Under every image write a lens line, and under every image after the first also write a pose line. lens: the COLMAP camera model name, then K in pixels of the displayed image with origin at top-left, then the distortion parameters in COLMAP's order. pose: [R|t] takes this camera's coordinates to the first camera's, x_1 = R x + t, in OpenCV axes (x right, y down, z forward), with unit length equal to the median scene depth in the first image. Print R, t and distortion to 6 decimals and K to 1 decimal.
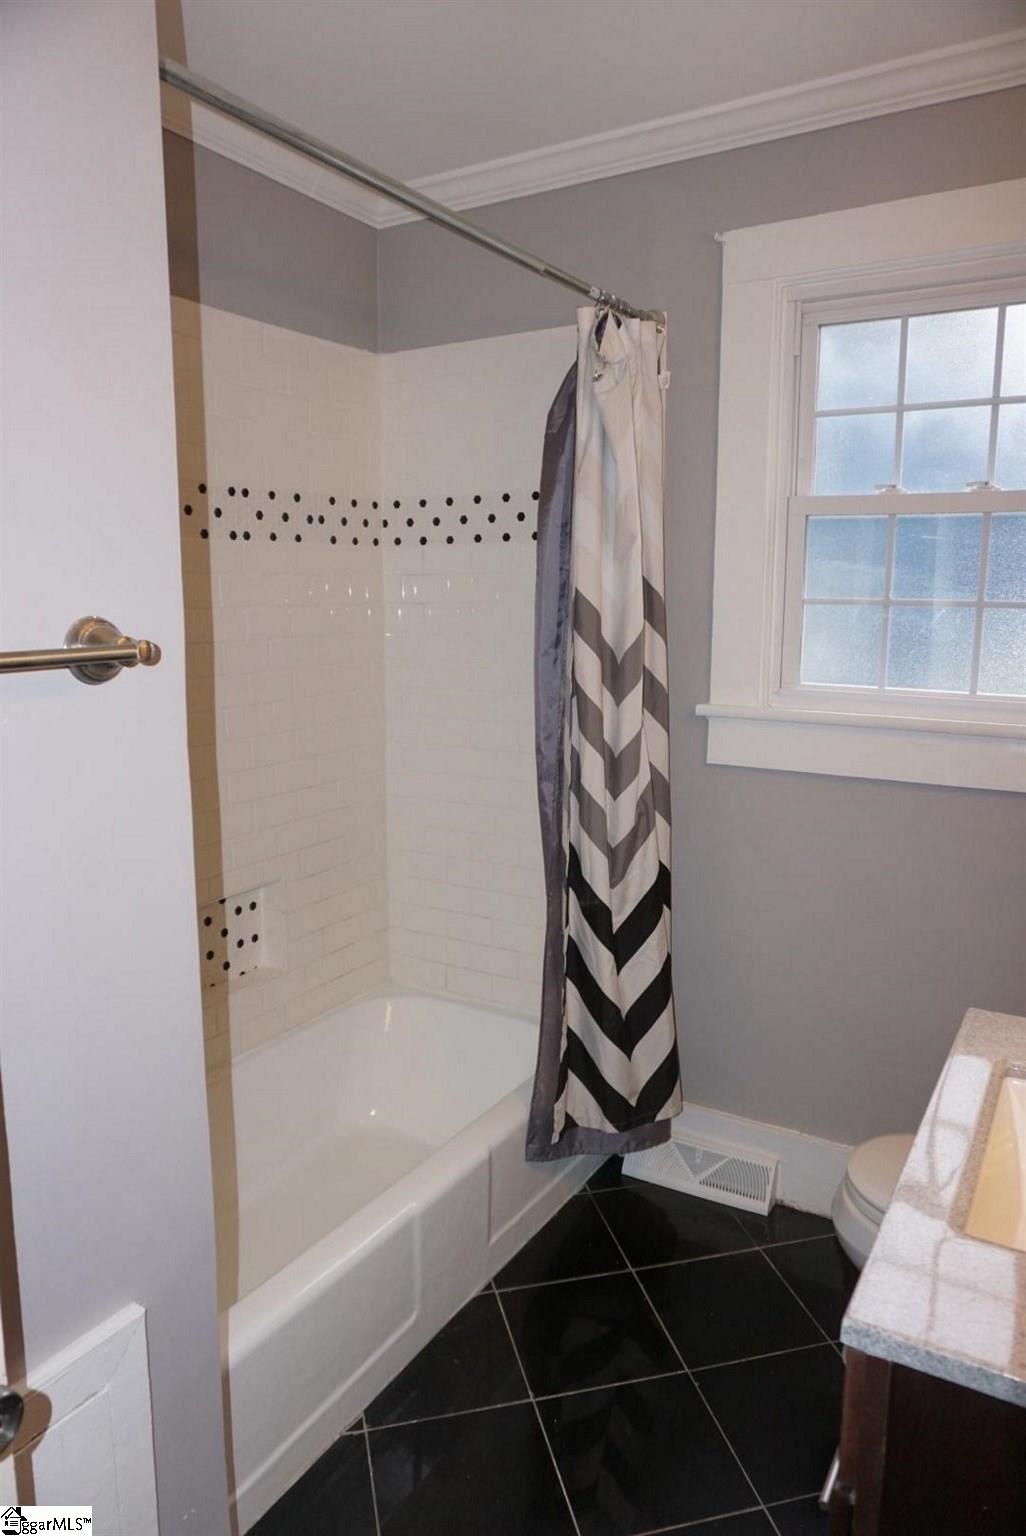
lens RADIAL K [[1024.6, 0, 513.0], [0, 1024.6, 768.0], [0, 0, 1]] dist [-0.068879, 0.044982]
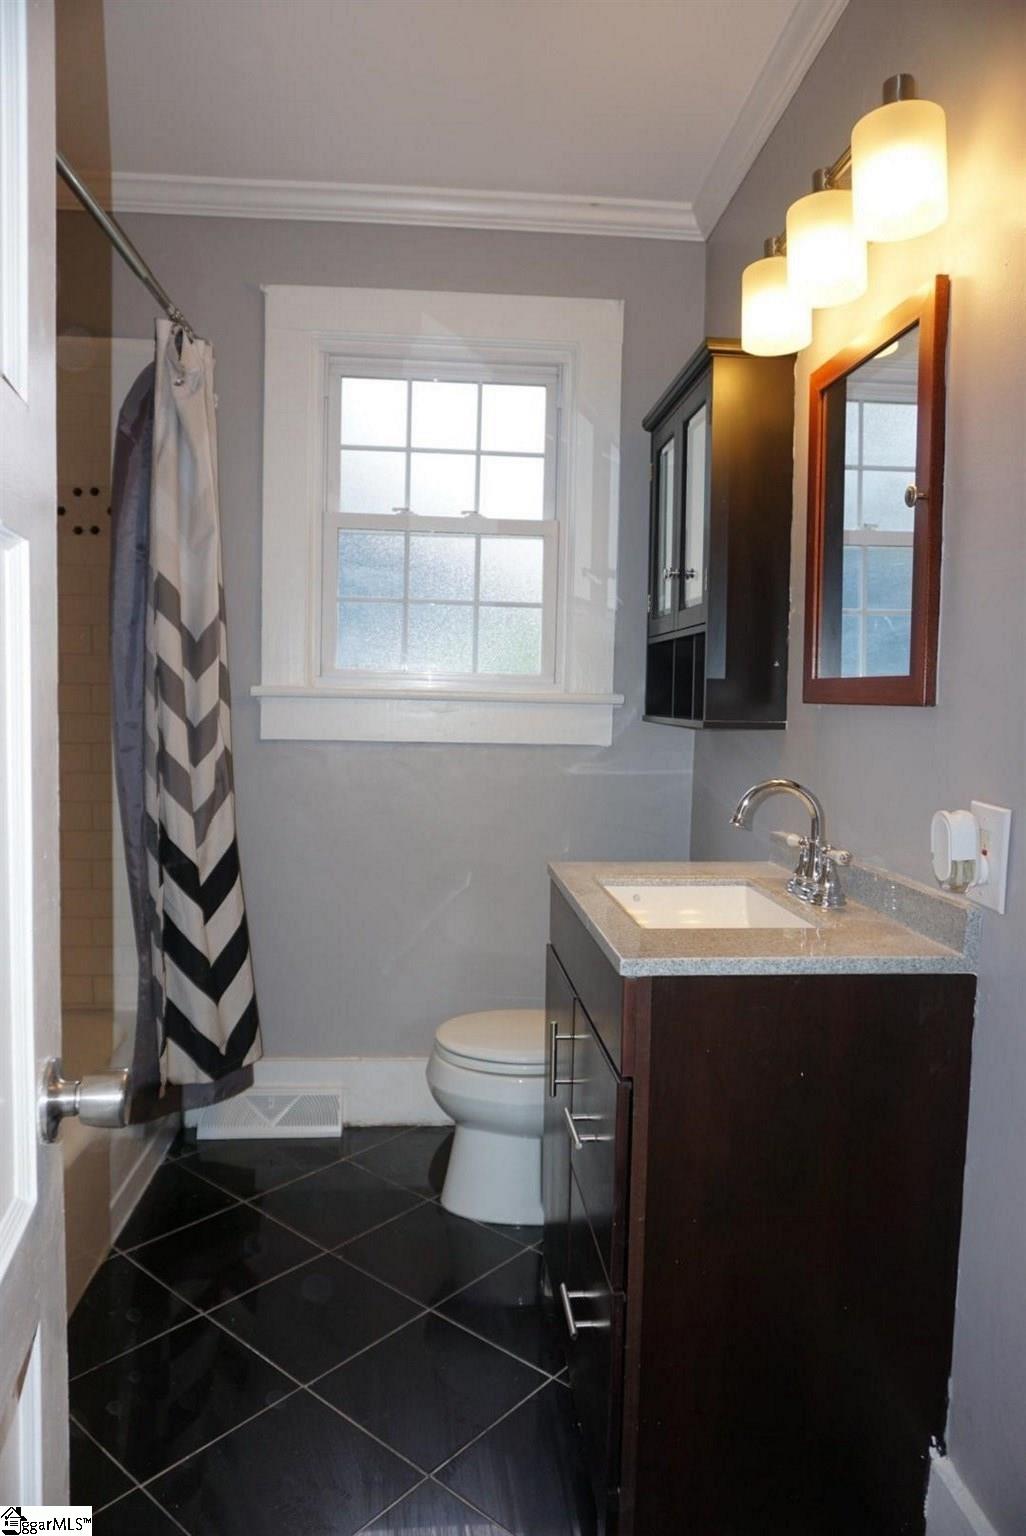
lens RADIAL K [[1024.6, 0, 513.0], [0, 1024.6, 768.0], [0, 0, 1]] dist [-0.068879, 0.044982]
pose [[0.812290, -0.029806, 0.582491, -0.256414], [0.077717, 0.995319, -0.057448, 0.120806], [-0.578052, 0.091934, 0.810804, -0.074606]]
